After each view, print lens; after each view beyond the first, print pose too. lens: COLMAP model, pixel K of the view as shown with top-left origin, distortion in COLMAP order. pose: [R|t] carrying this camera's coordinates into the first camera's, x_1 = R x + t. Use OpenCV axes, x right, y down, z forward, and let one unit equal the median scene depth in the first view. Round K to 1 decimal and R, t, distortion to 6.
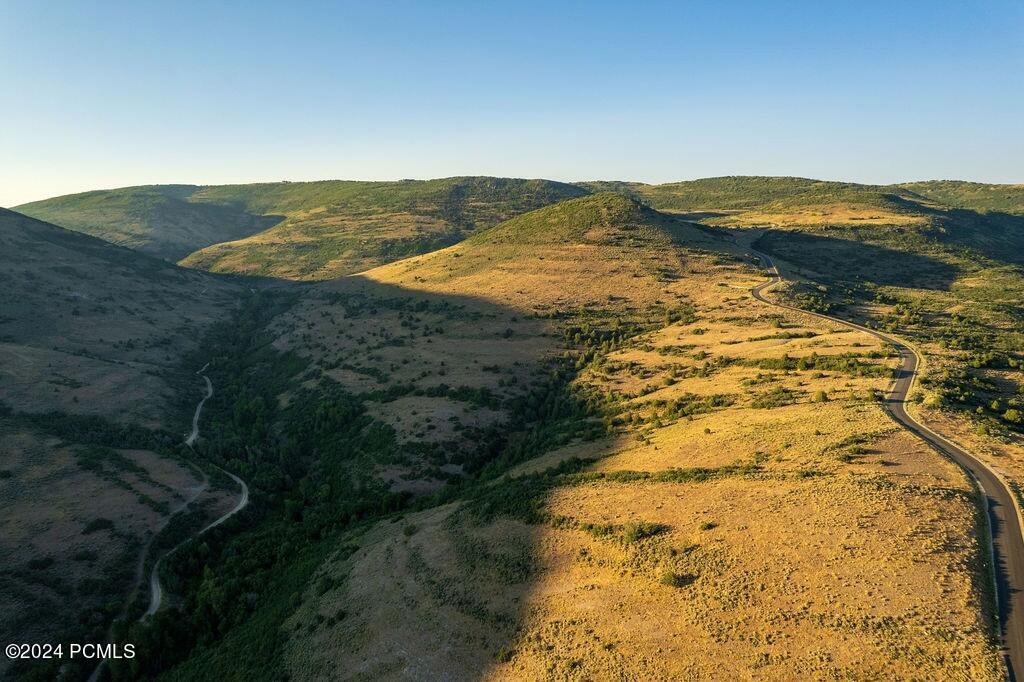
lens RADIAL K [[656.3, 0, 512.5], [0, 656.3, 344.8], [0, 0, 1]] dist [-0.079955, 0.071601]
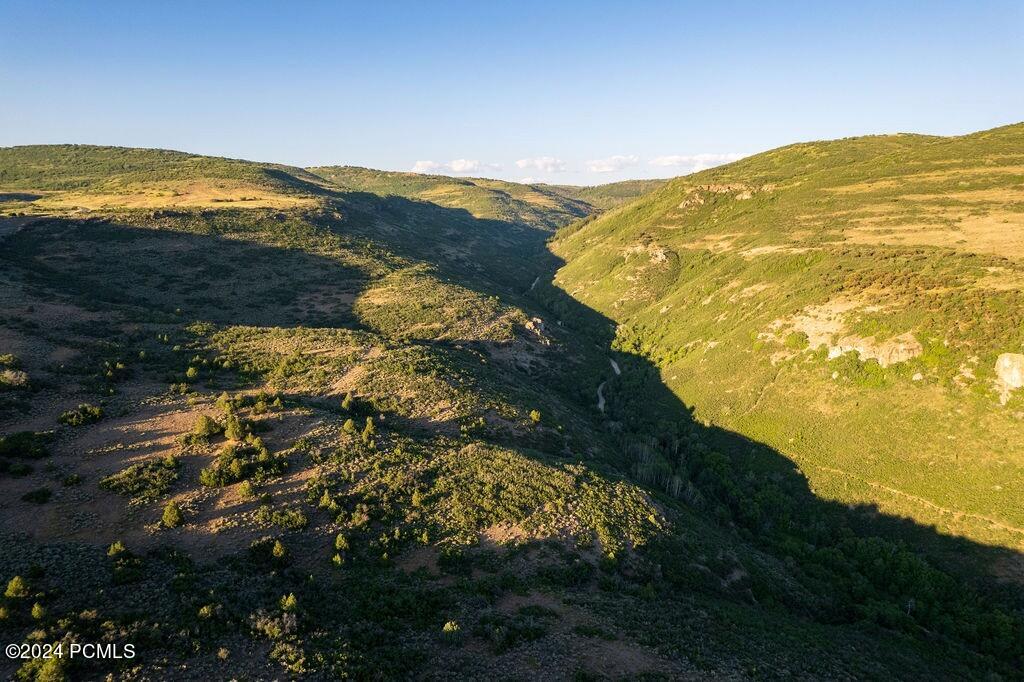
lens RADIAL K [[656.3, 0, 513.7], [0, 656.3, 344.7], [0, 0, 1]] dist [-0.079955, 0.071601]
pose [[0.689863, -0.138254, 0.710616, 0.305601], [0.130352, 0.989274, 0.065922, -0.066985], [-0.712108, 0.047153, 0.700485, 0.406664]]
